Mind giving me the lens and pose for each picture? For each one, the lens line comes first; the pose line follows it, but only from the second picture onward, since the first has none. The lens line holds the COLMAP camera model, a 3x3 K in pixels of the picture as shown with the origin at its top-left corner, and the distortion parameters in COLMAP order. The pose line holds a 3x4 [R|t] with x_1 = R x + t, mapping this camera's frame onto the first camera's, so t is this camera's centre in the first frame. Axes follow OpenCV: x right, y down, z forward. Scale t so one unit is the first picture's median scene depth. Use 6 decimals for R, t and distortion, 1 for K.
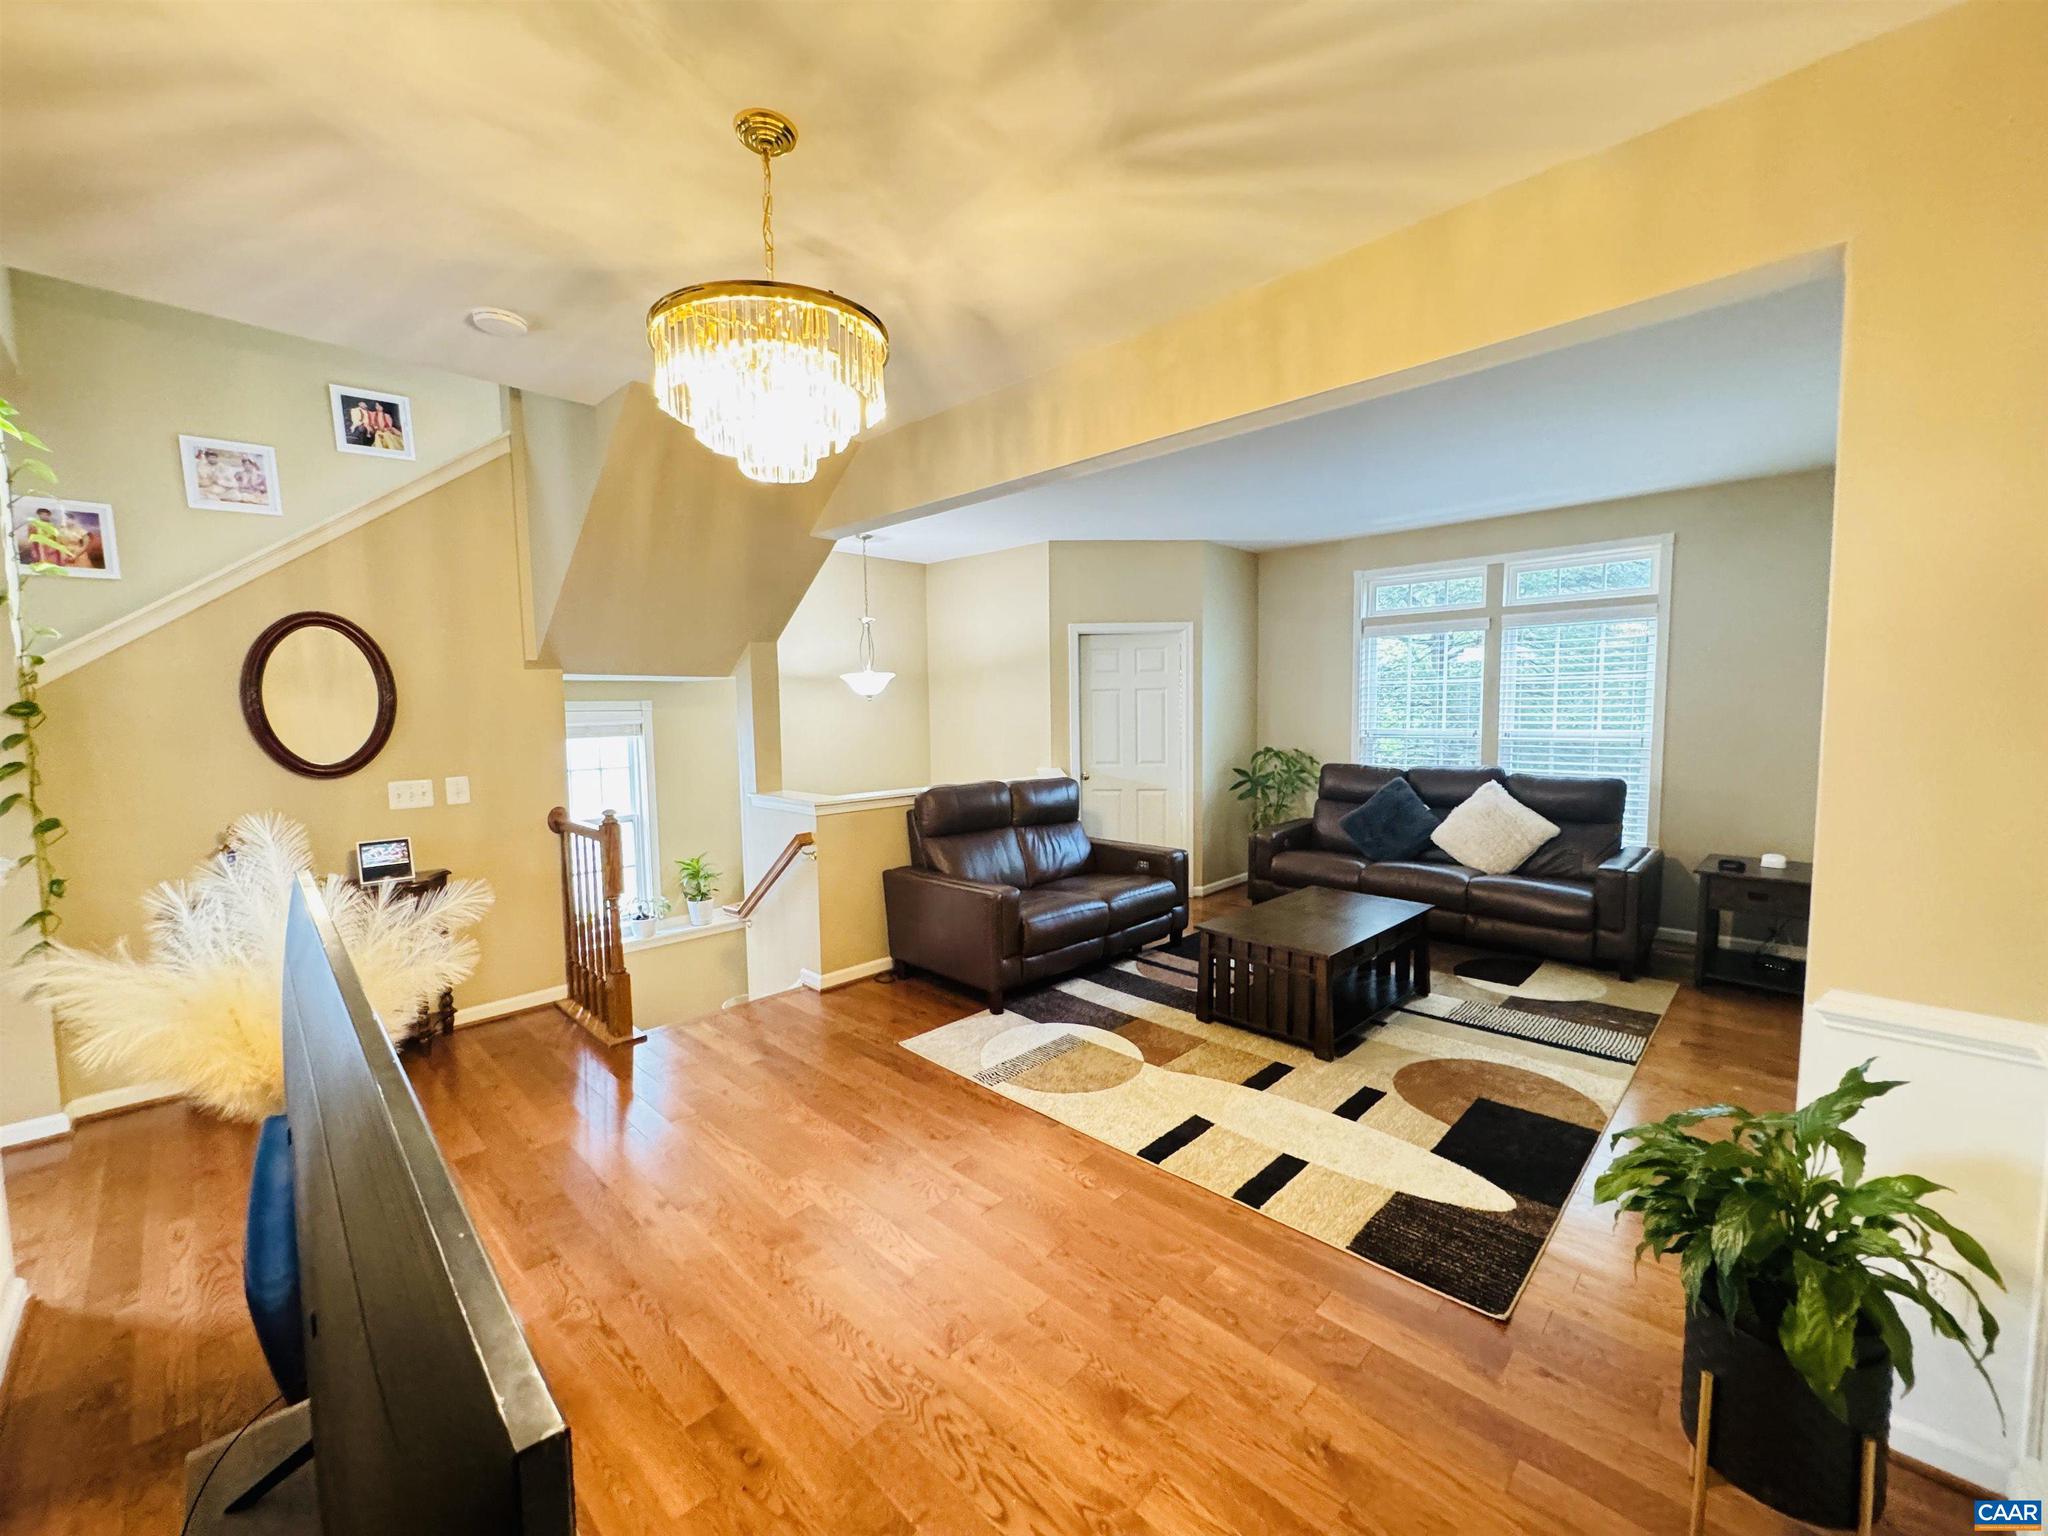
lens RADIAL K [[835.1, 0, 1024.0], [0, 835.1, 768.0], [0, 0, 1]] dist [0.002552, 0.000122]
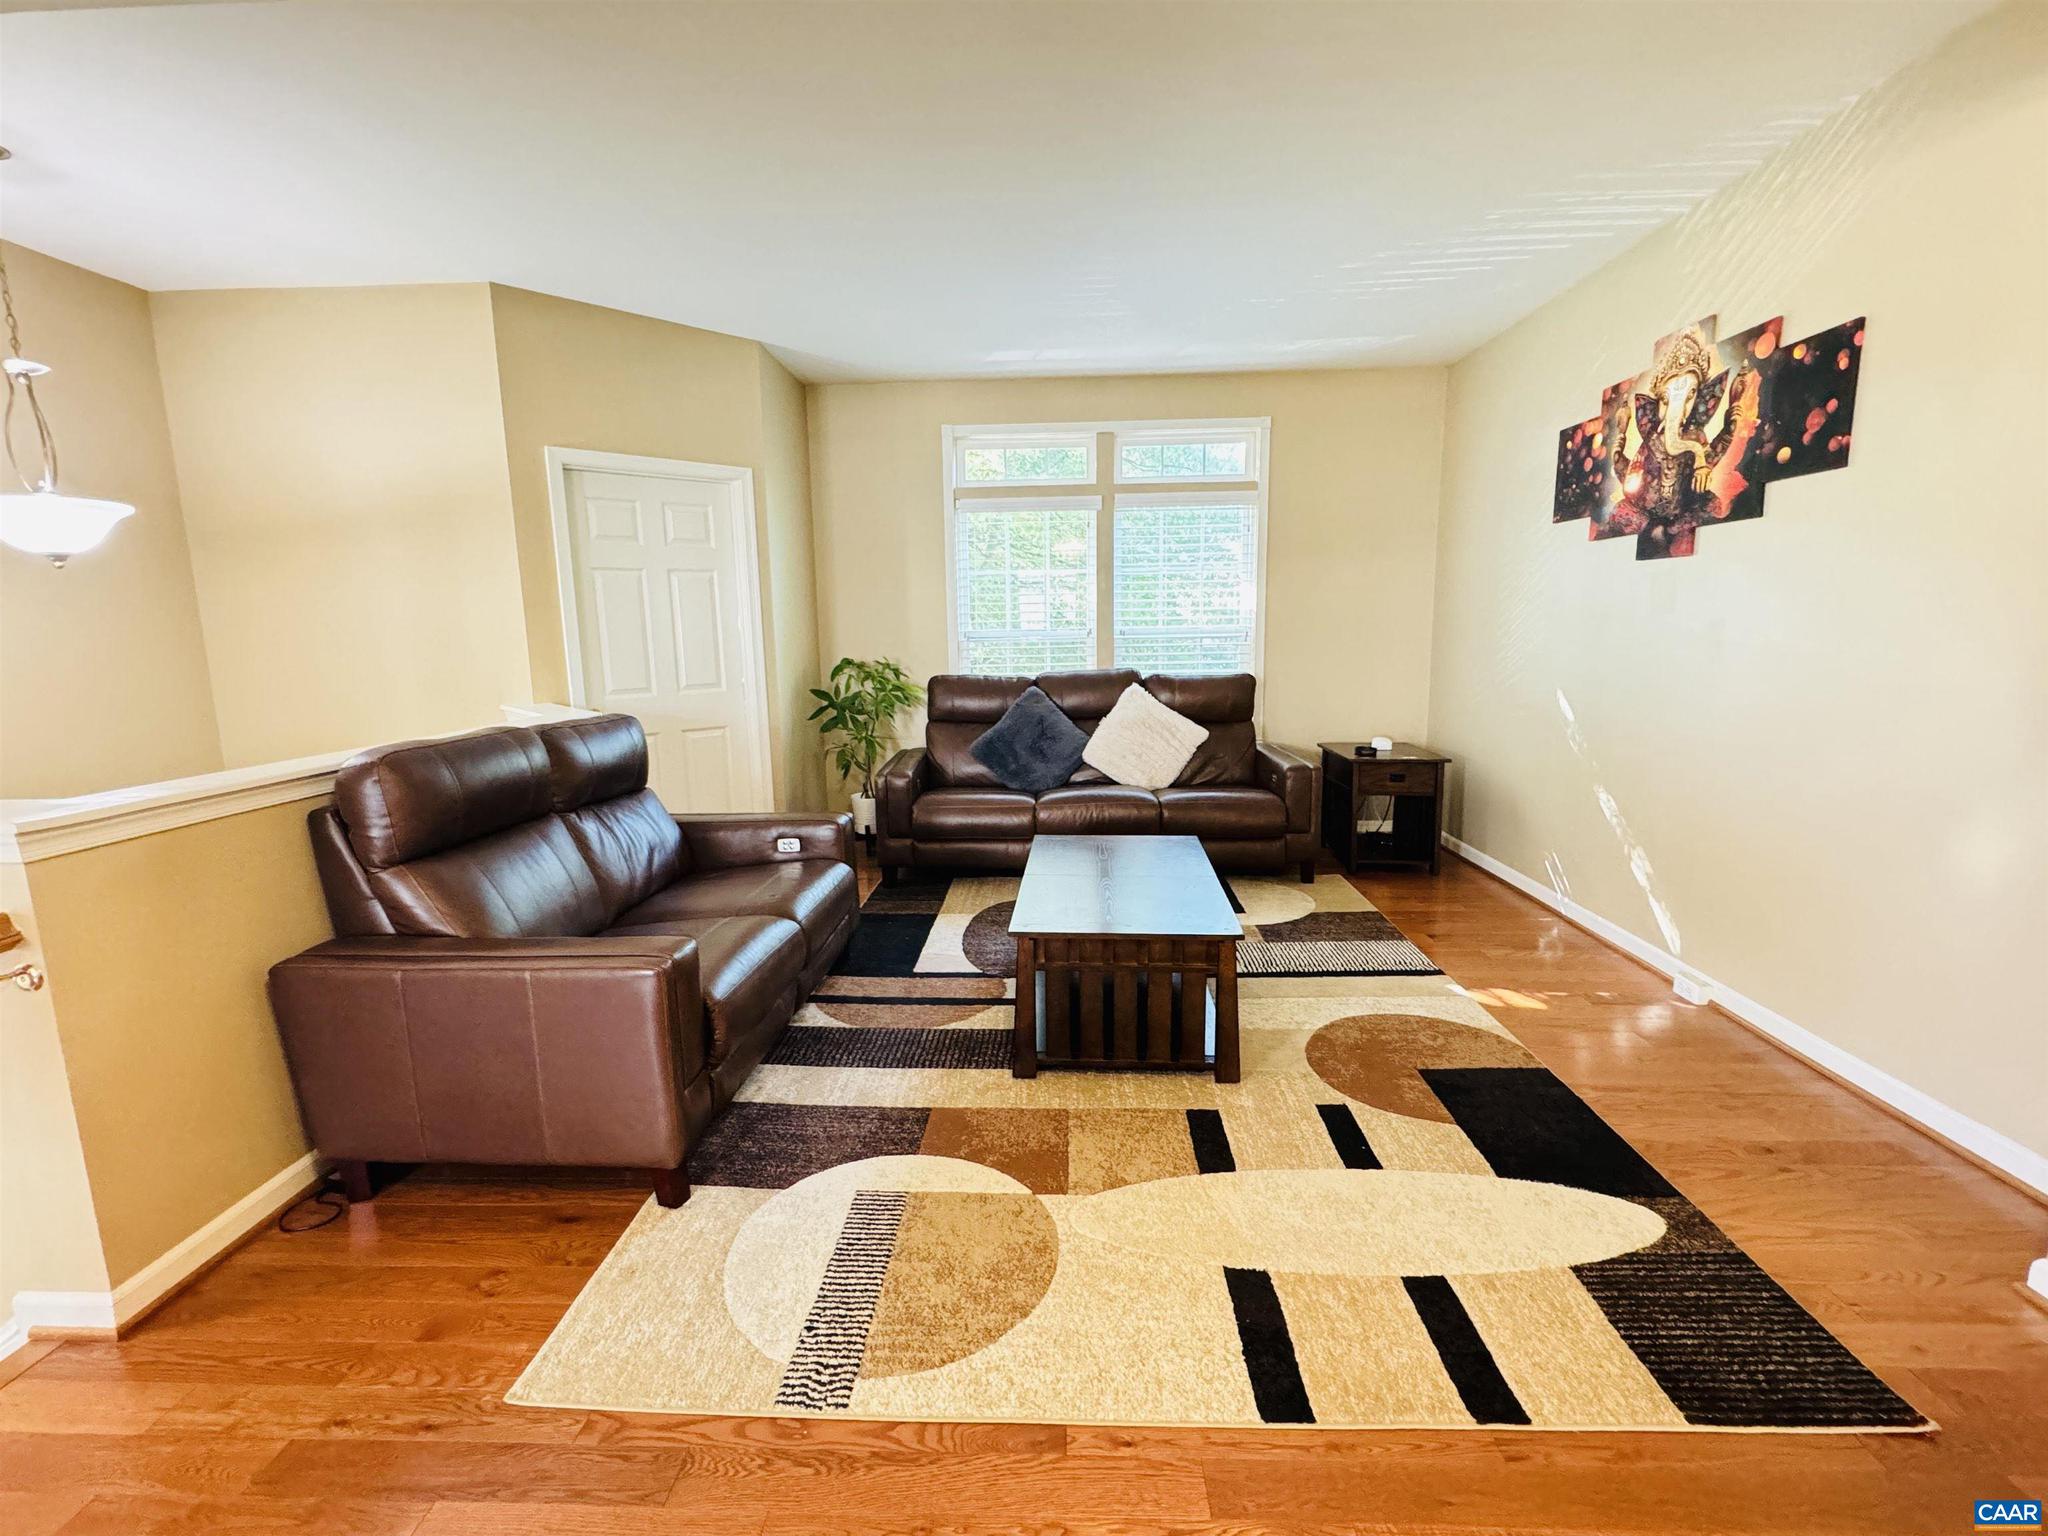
lens RADIAL K [[898.7, 0, 1024.0], [0, 898.7, 768.0], [0, 0, 1]] dist [0.017275, -0.011613]
pose [[0.741347, -0.106621, 0.662598, -0.176423], [0.059863, 0.993870, 0.092950, 0.009122], [-0.668447, -0.029243, 0.743185, 0.431301]]
